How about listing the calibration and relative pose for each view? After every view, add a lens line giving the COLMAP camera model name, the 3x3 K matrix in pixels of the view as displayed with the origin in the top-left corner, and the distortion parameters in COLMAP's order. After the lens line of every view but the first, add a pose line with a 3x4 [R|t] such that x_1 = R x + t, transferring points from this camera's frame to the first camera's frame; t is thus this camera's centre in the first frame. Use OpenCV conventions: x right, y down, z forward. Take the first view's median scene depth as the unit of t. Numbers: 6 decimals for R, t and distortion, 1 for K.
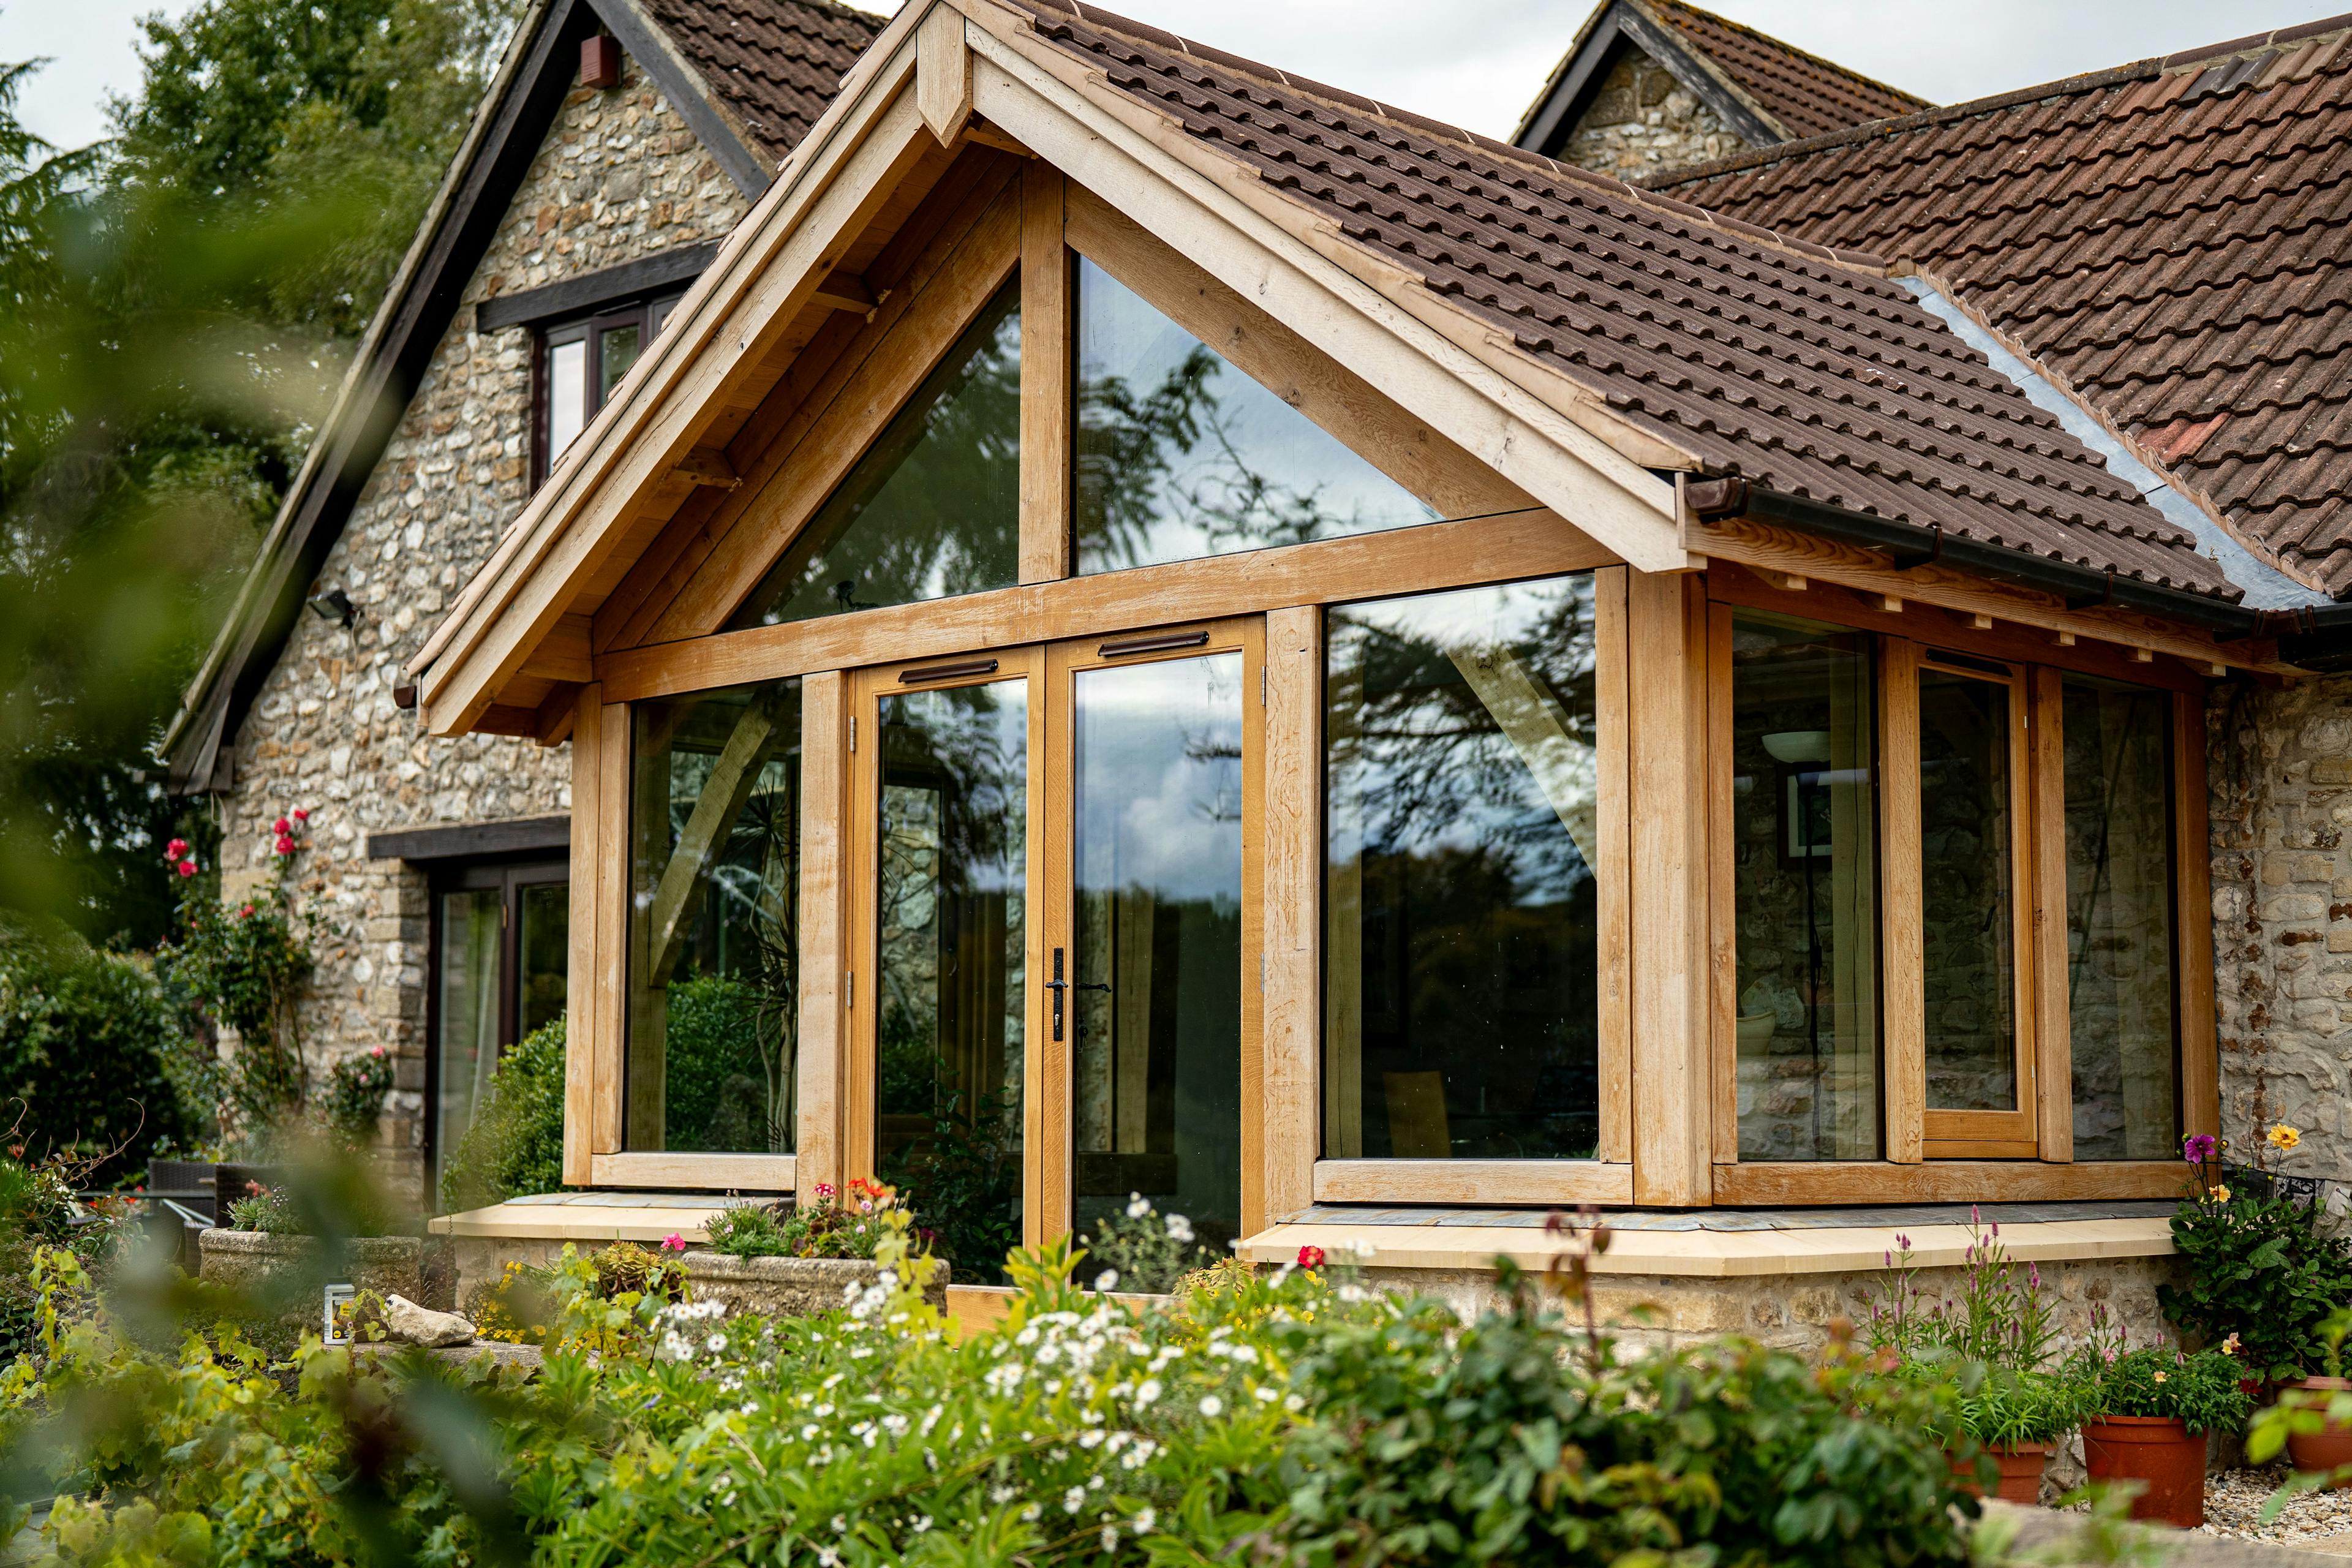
lens RADIAL K [[3428.4, 0, 1141.5], [0, 3428.4, 784.3], [0, 0, 1]] dist [0.008153, 0.035784]
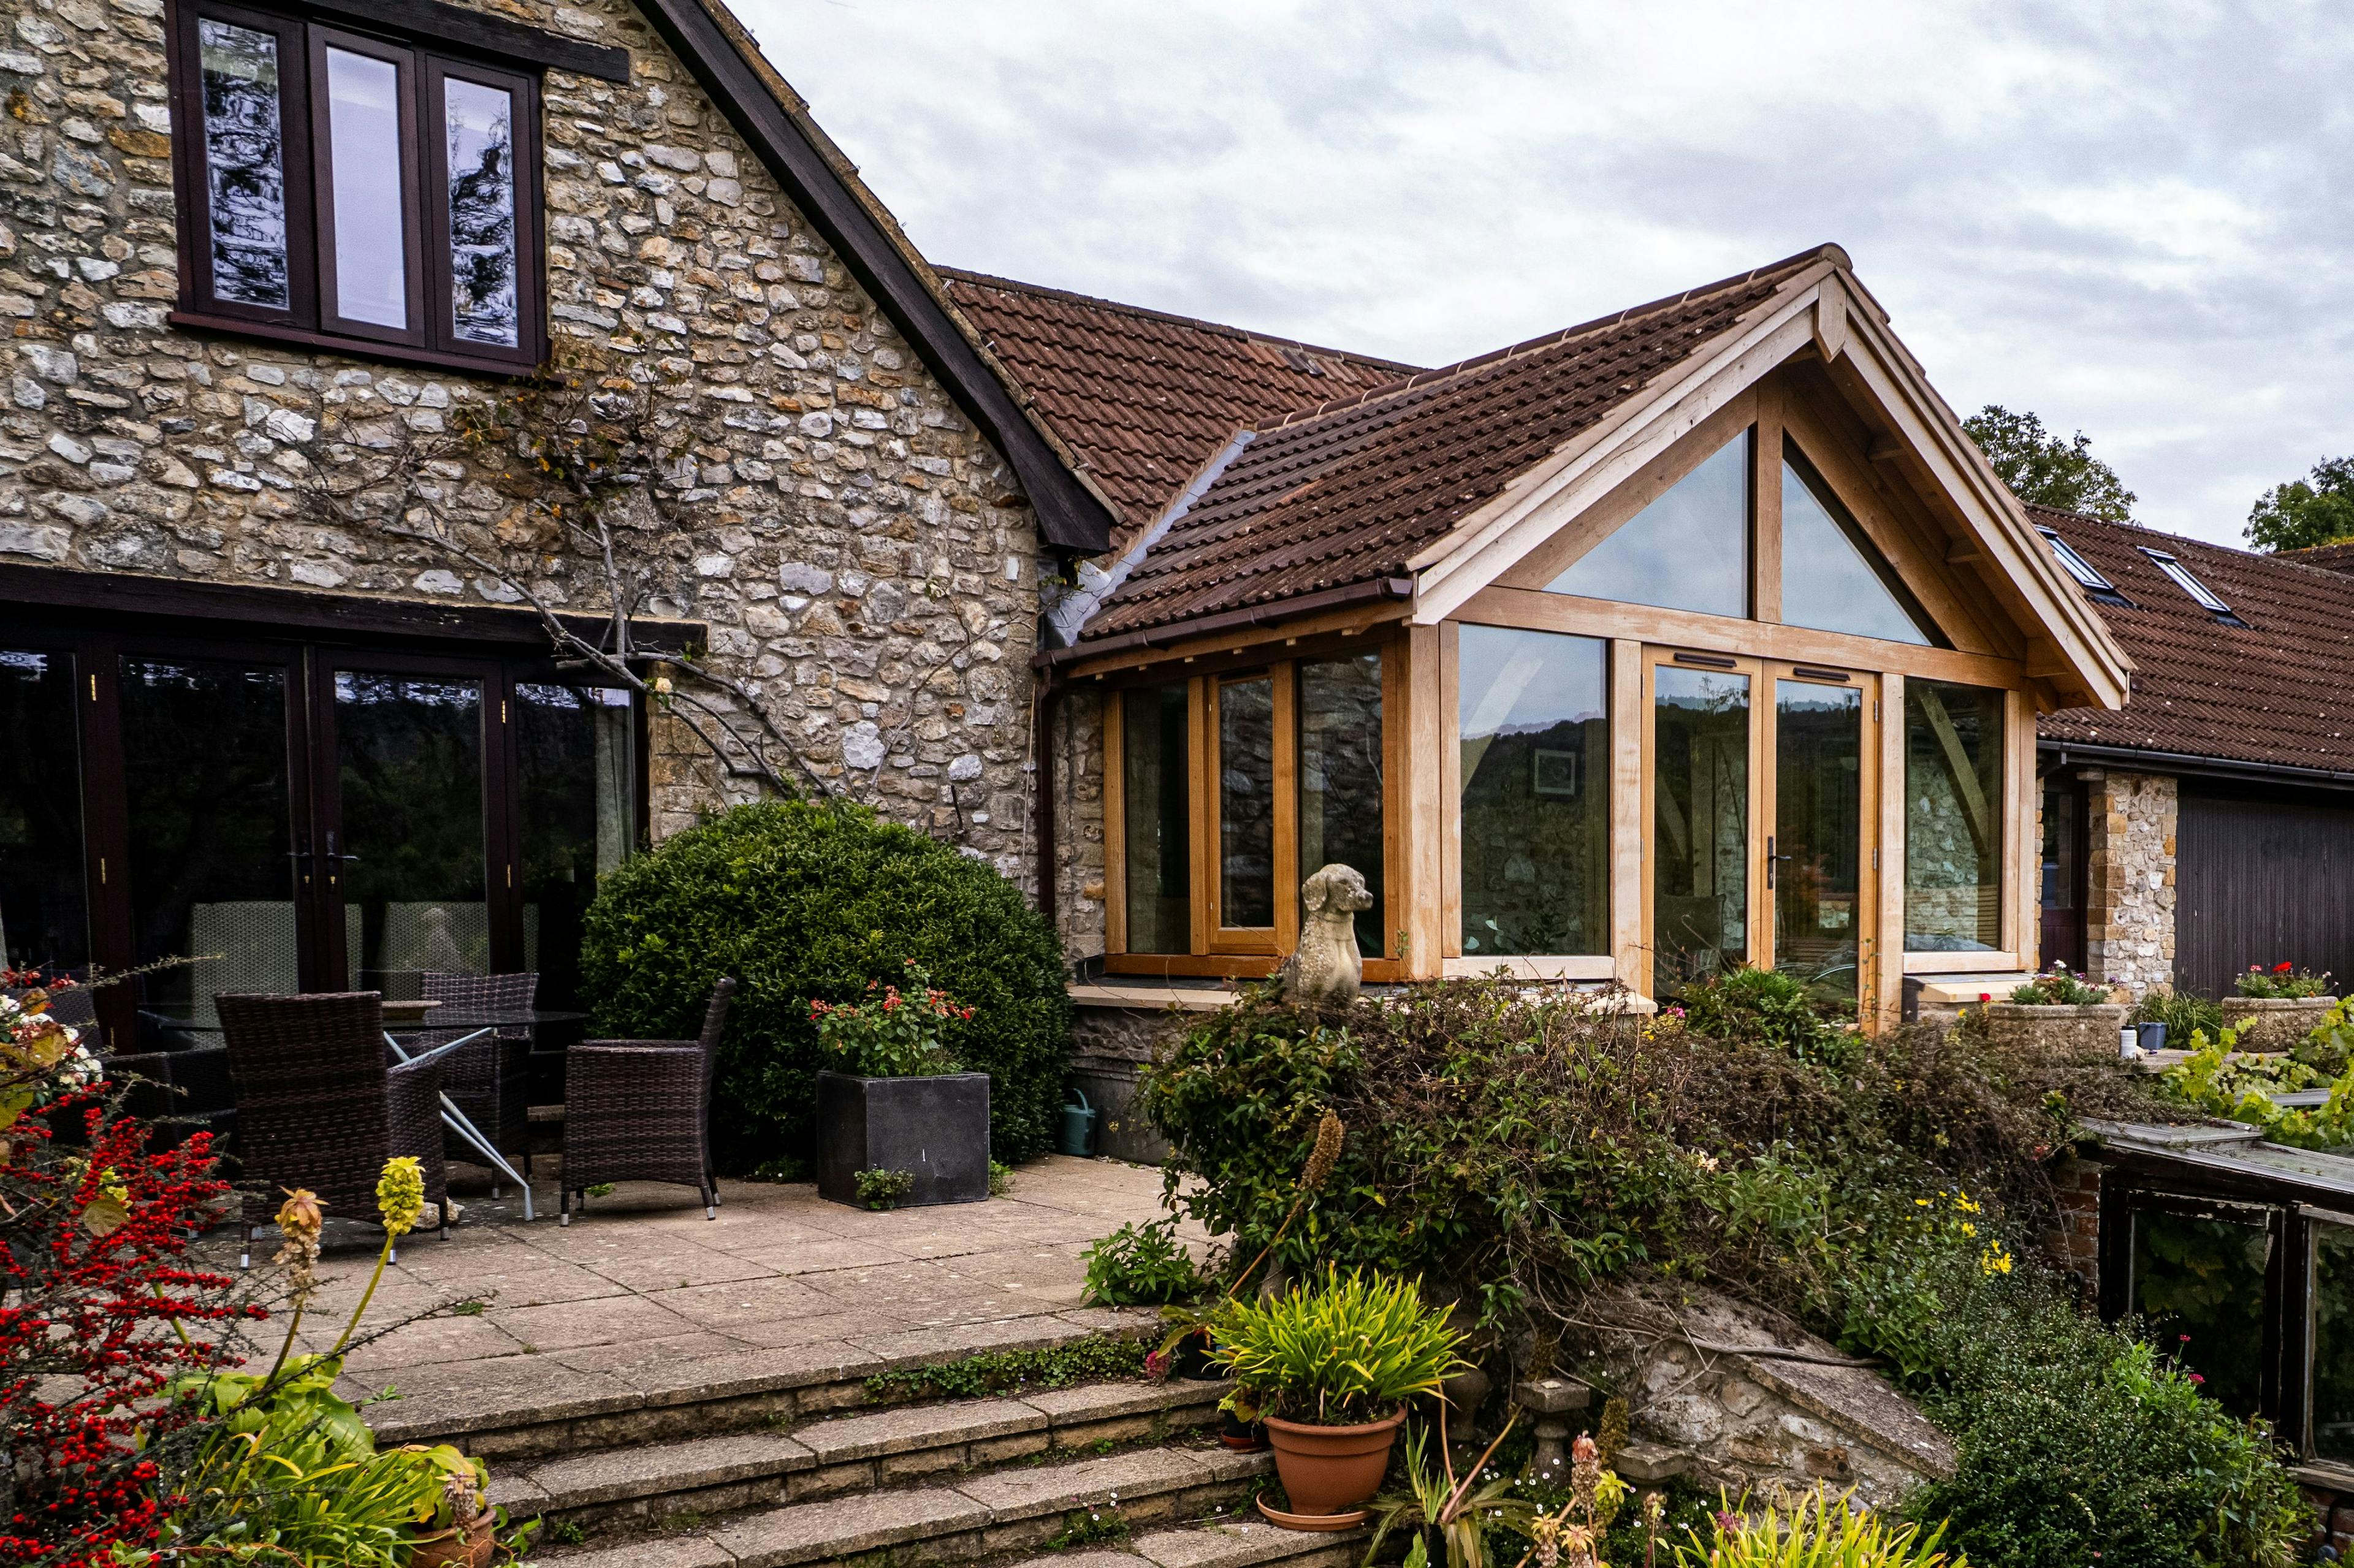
lens RADIAL K [[2112.8, 0, 1584.6], [0, 2112.8, 1084.5], [0, 0, 1]] dist [-0.092546, 0.081524]
pose [[0.082477, -0.073686, 0.993865, -0.690326], [-0.101007, 0.991509, 0.081894, 0.059079], [-0.991461, -0.107142, 0.074334, 0.619152]]
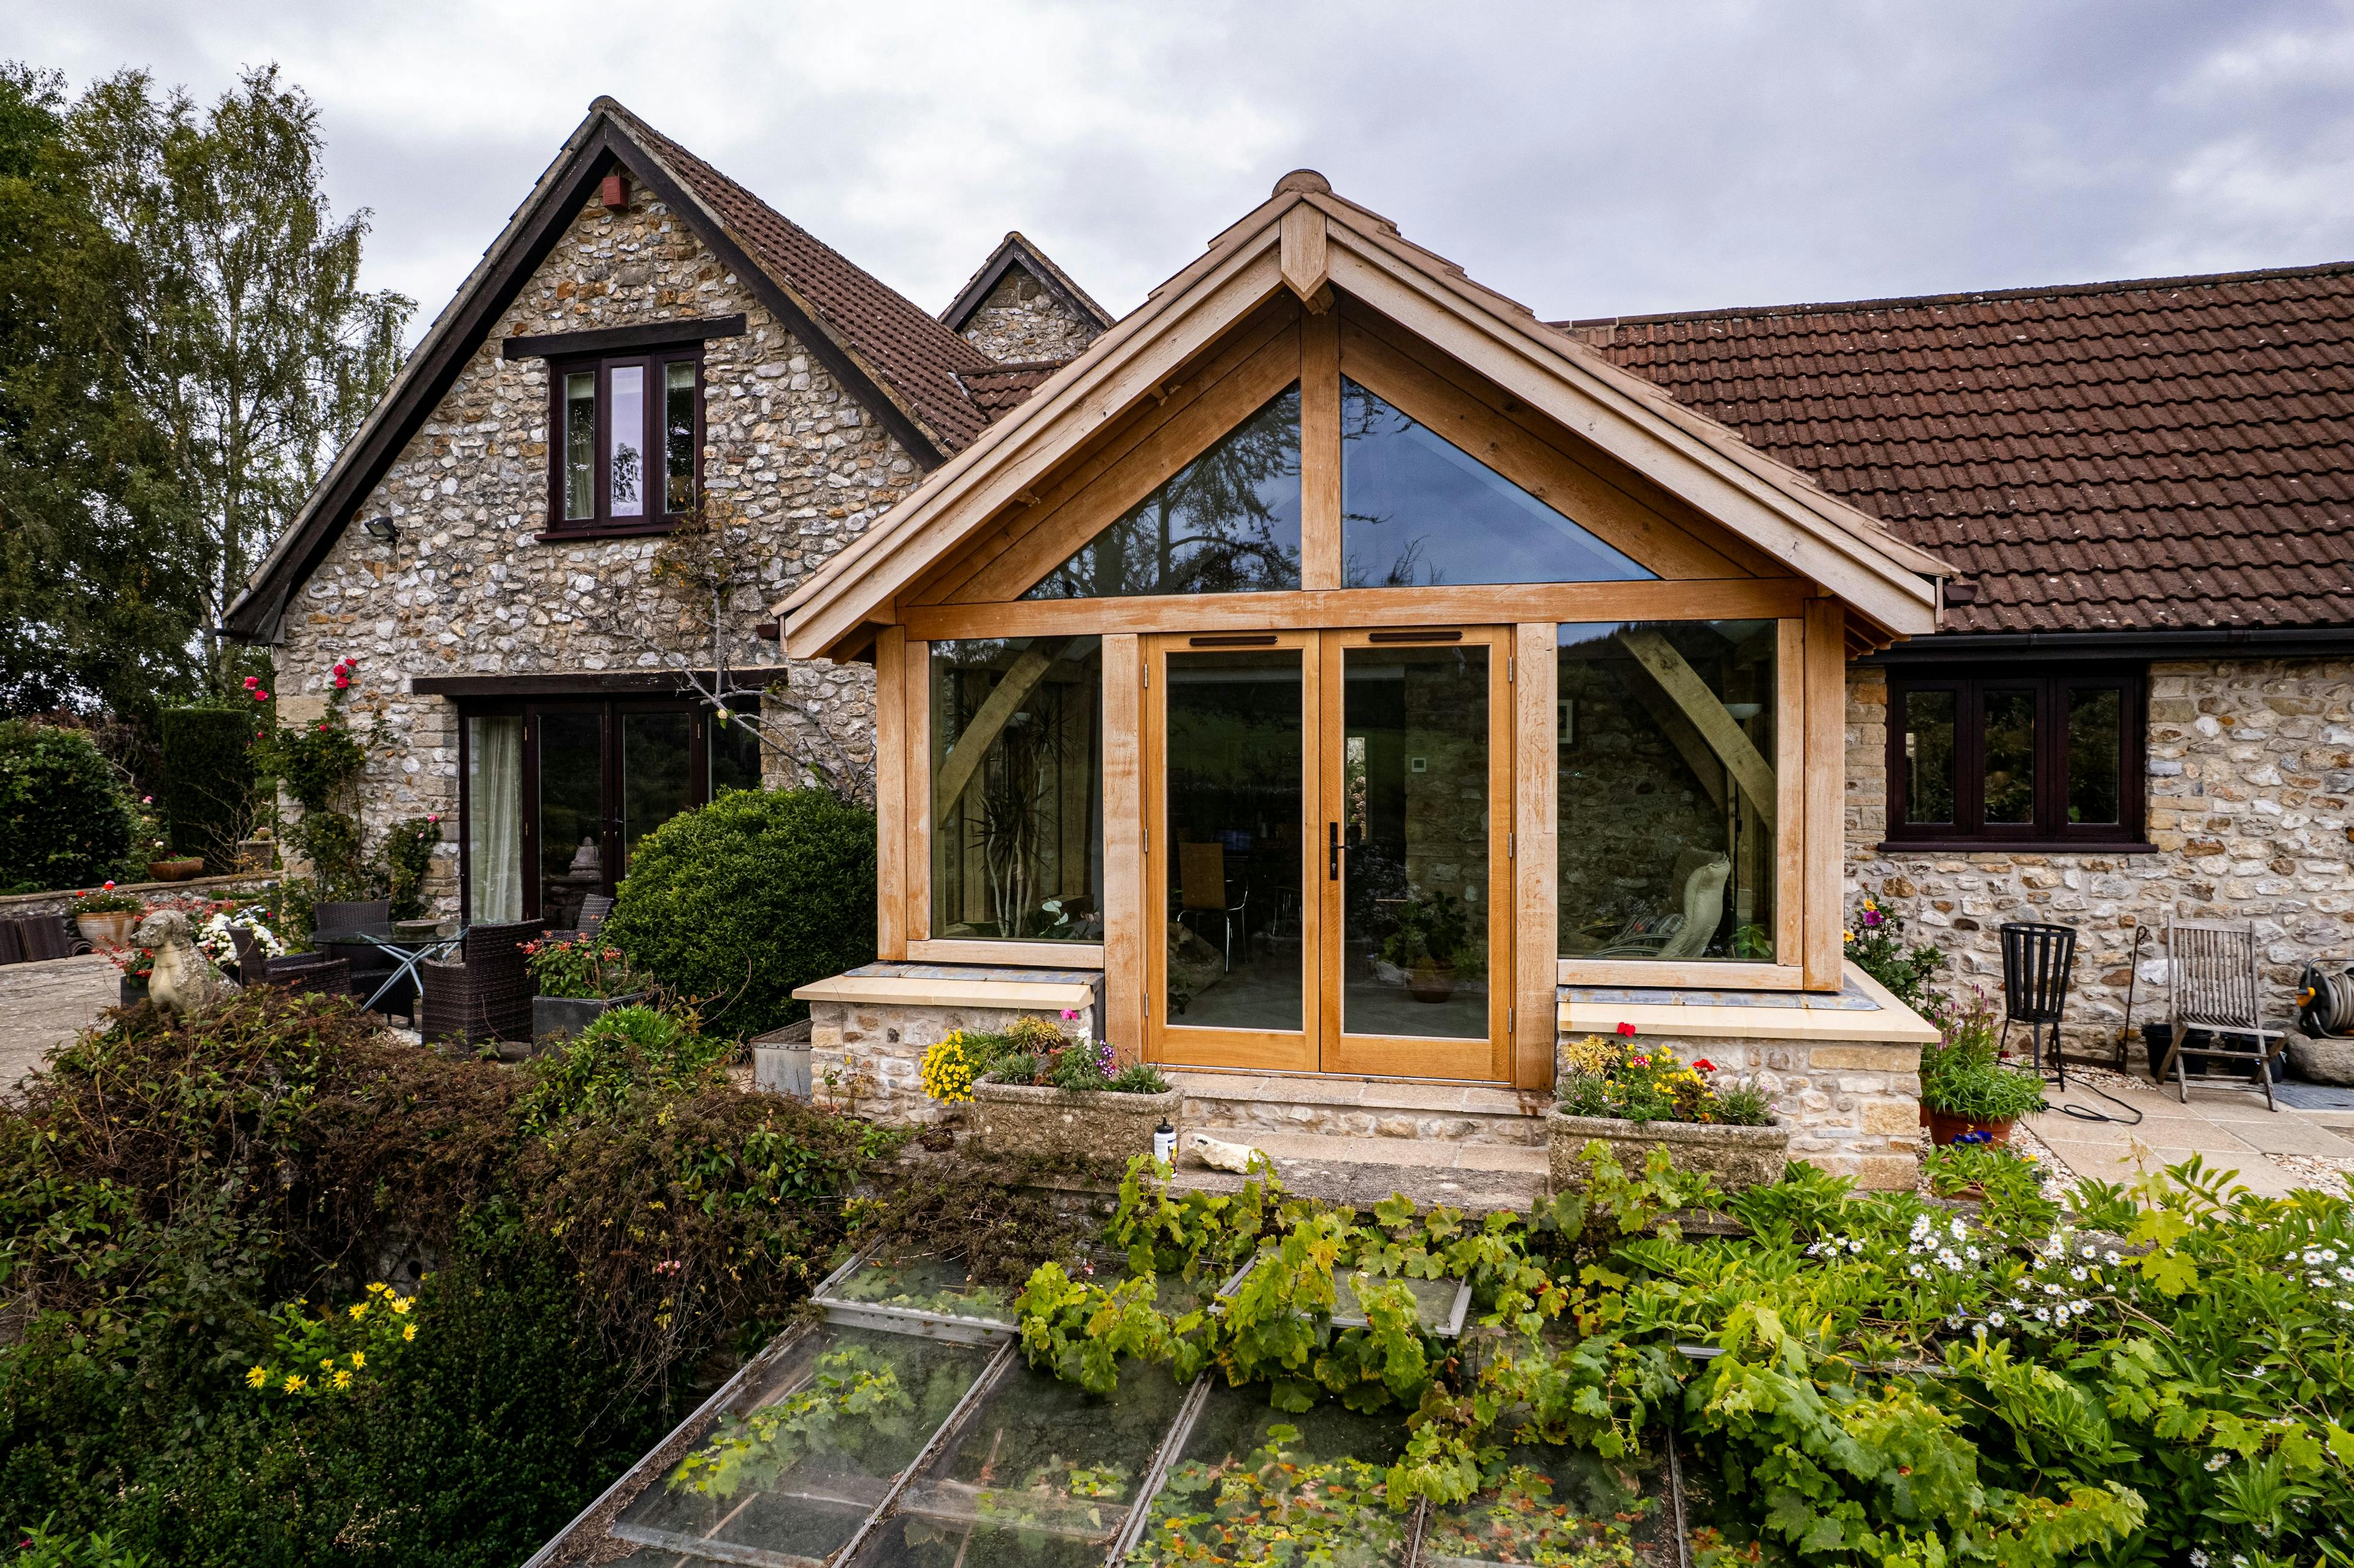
lens RADIAL K [[1508.9, 0, 1165.7], [0, 1508.9, 777.3], [0, 0, 1]] dist [-0.047966, 0.000532]
pose [[0.882226, -0.010809, 0.470703, -0.261941], [-0.042023, 0.993939, 0.101587, -0.025488], [-0.468948, -0.109403, 0.876424, 0.261837]]
